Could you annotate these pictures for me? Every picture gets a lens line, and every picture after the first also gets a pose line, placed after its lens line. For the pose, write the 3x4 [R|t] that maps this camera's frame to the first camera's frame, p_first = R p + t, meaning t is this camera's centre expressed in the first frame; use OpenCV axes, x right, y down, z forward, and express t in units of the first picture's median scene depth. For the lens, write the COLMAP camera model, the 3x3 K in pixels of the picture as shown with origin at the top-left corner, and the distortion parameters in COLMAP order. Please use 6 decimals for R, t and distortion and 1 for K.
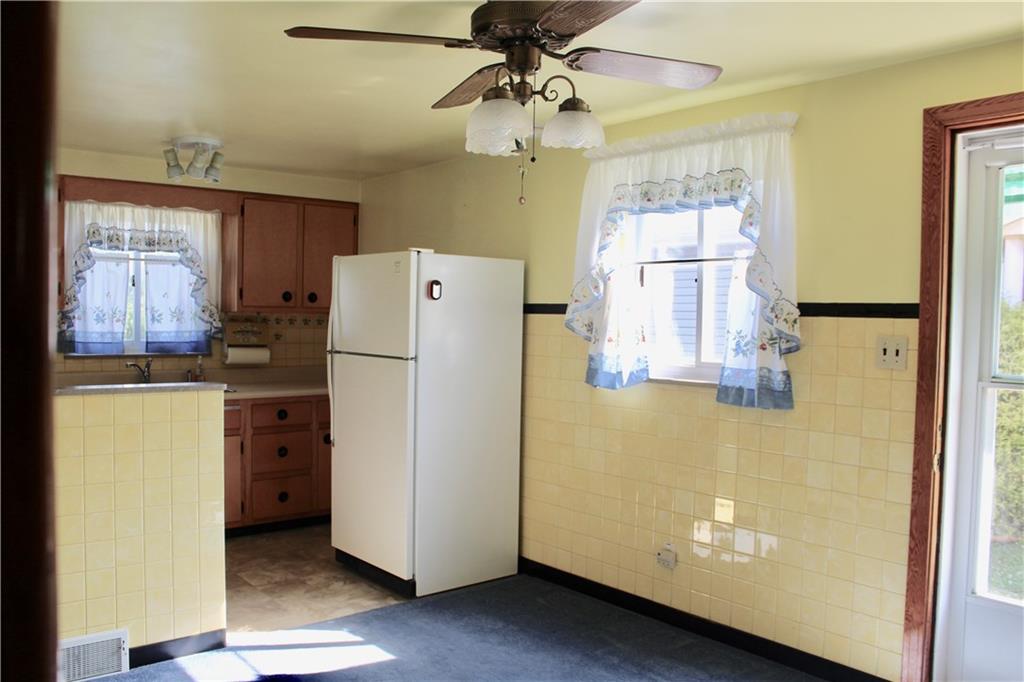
lens RADIAL K [[845.5, 0, 509.1], [0, 845.5, 352.2], [0, 0, 1]] dist [-0.181910, 0.169461]
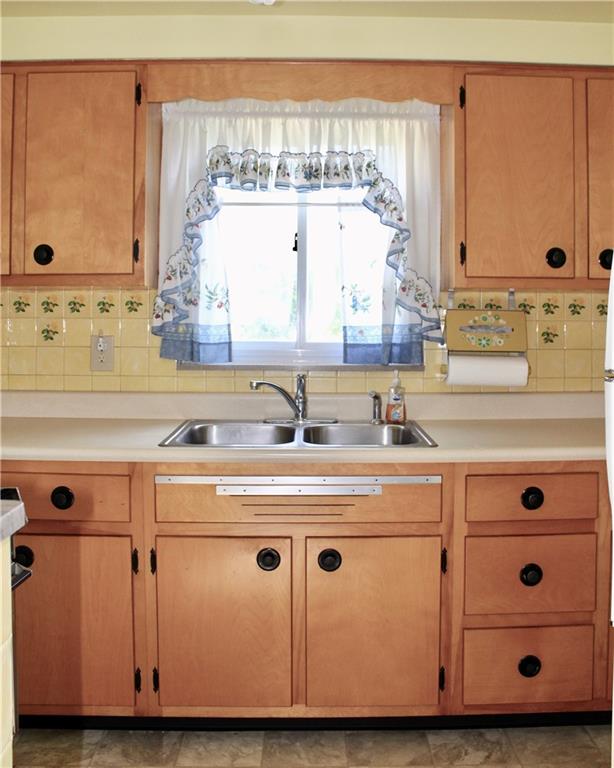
lens RADIAL K [[762.1, 0, 307.3], [0, 762.1, 323.8], [0, 0, 1]] dist [-0.174179, 0.167774]
pose [[0.778538, -0.006976, -0.627558, -0.101989], [-0.020366, 0.999131, -0.036373, -0.006927], [0.627267, 0.041099, 0.777719, 0.574817]]
